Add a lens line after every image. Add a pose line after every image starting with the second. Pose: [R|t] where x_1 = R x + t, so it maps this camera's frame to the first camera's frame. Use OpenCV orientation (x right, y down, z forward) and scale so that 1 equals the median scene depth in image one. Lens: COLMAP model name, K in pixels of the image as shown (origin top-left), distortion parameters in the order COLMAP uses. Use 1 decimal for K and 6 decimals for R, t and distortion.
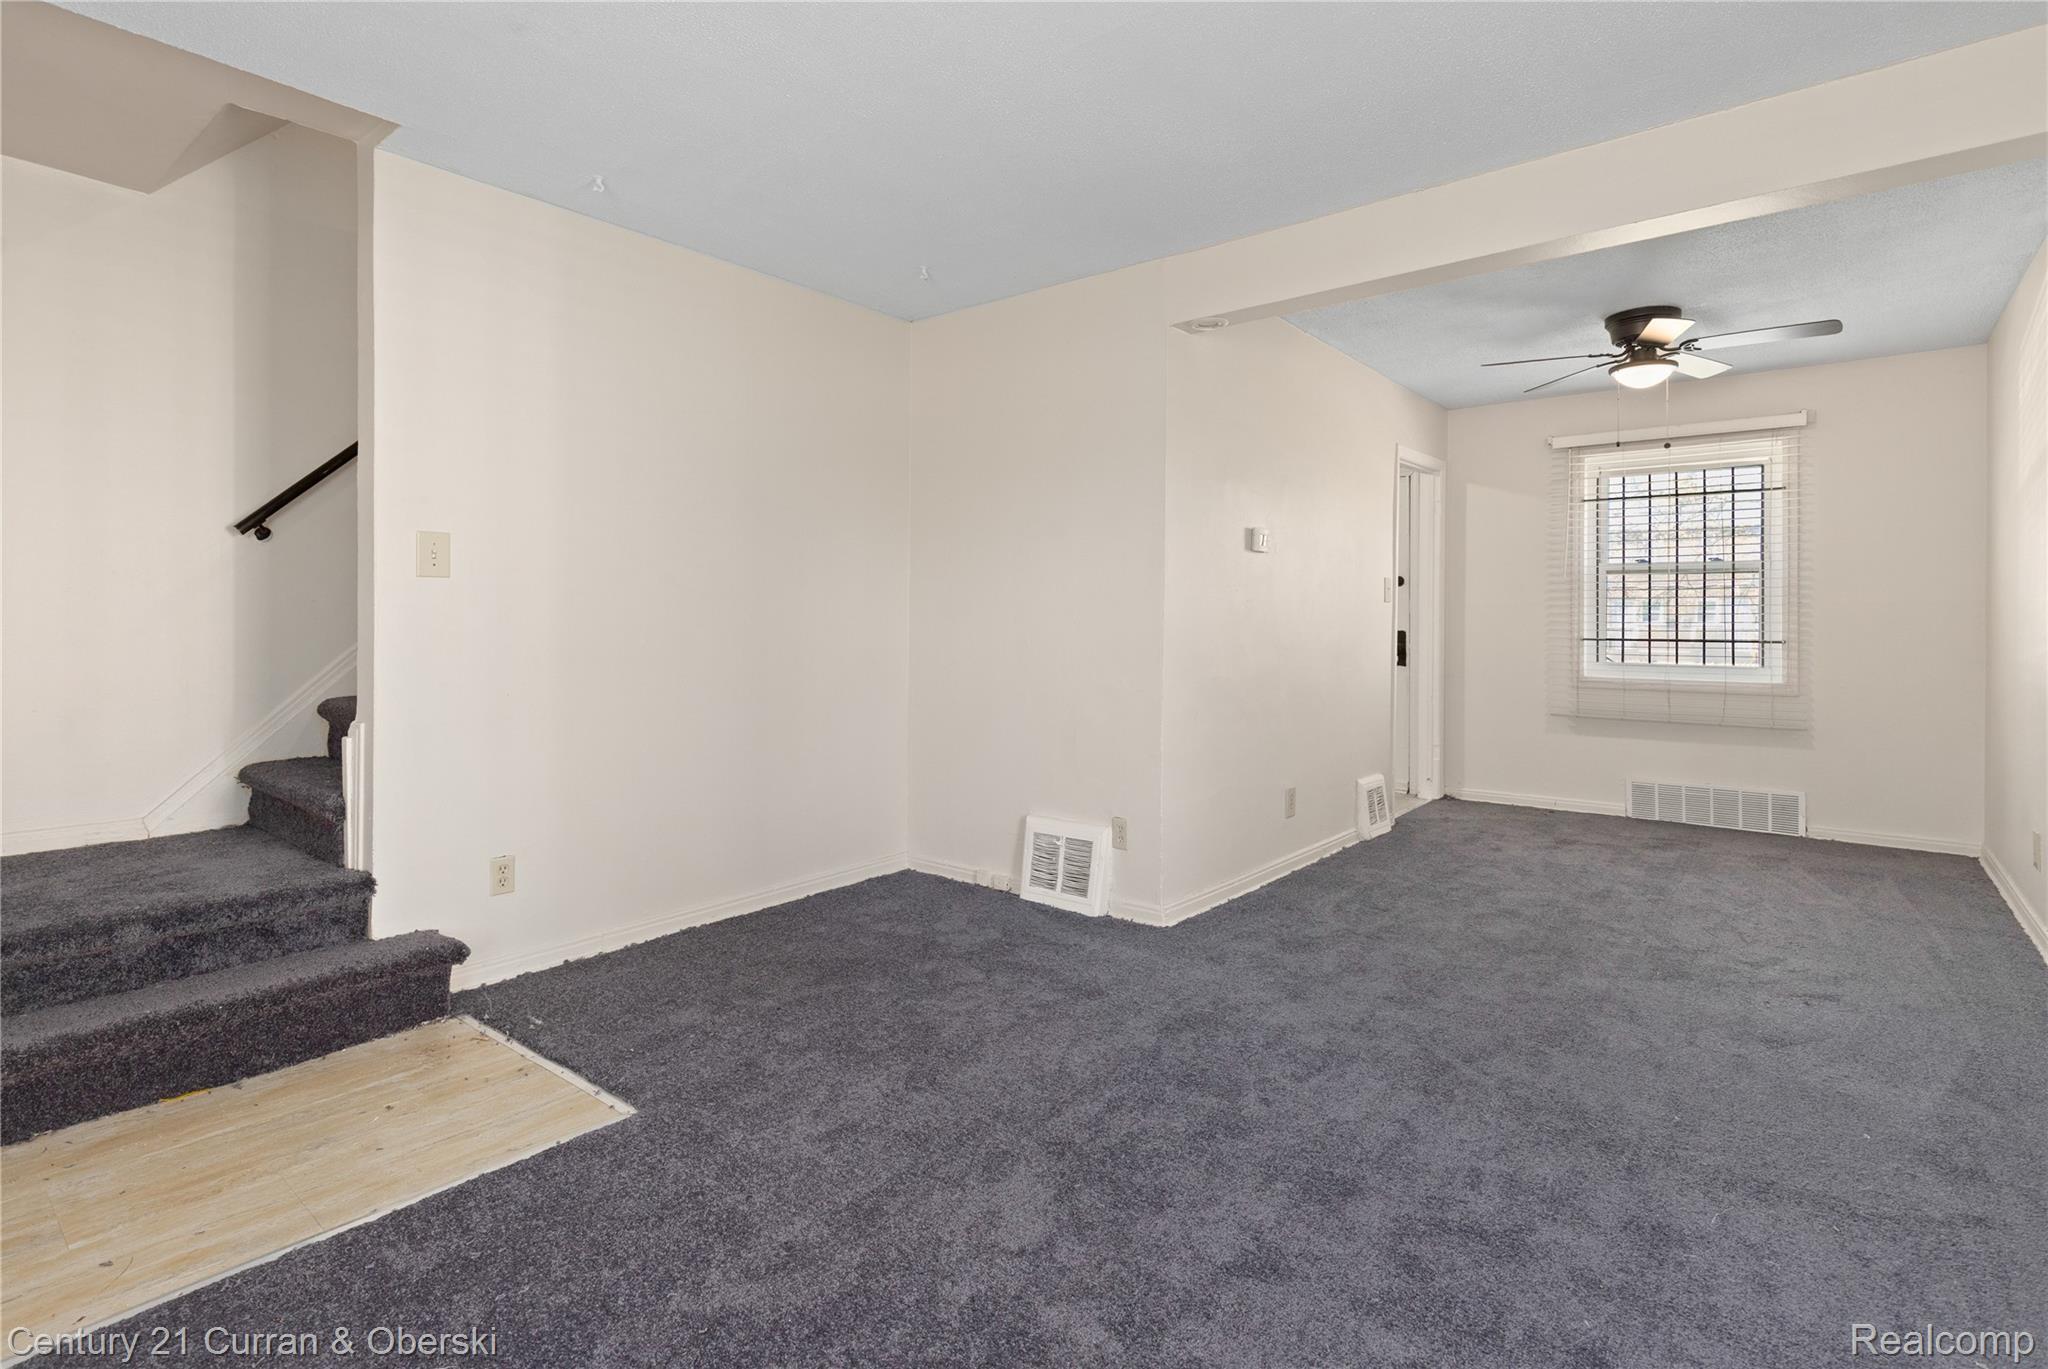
lens RADIAL K [[981.7, 0, 1029.9], [0, 981.7, 613.1], [0, 0, 1]] dist [-0.002141, 0.000171]
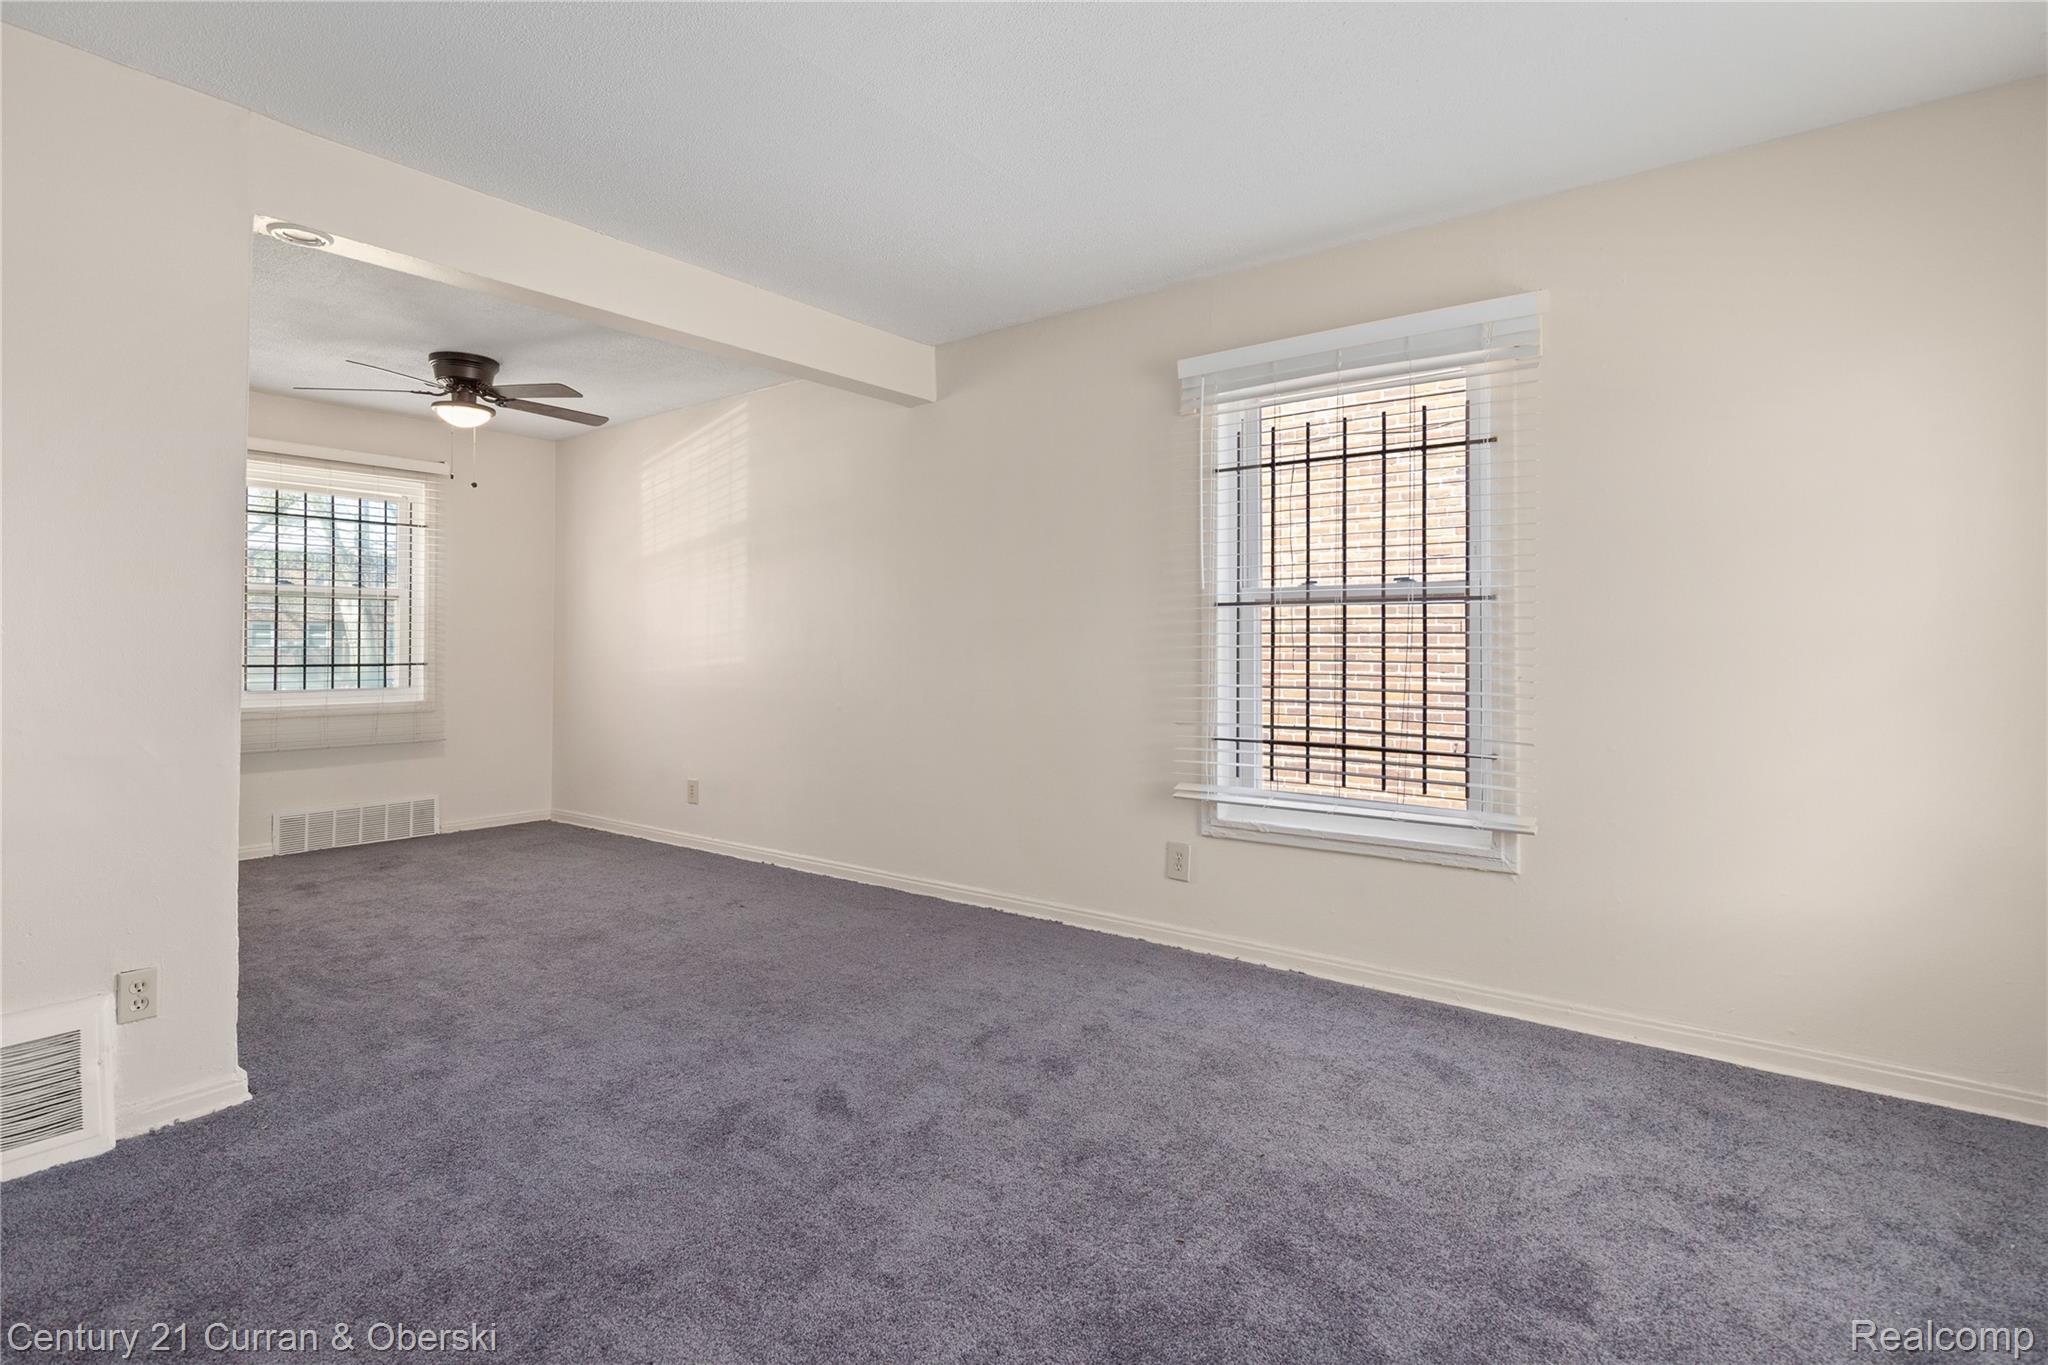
lens RADIAL K [[1024.1, 0, 1023.1], [0, 1024.1, 638.7], [0, 0, 1]] dist [0.000877, 0.000122]
pose [[-0.022101, 0.002741, 0.999752, -0.416416], [-0.006173, 0.999977, -0.002878, -0.000373], [-0.999737, -0.006235, -0.022084, 0.342637]]
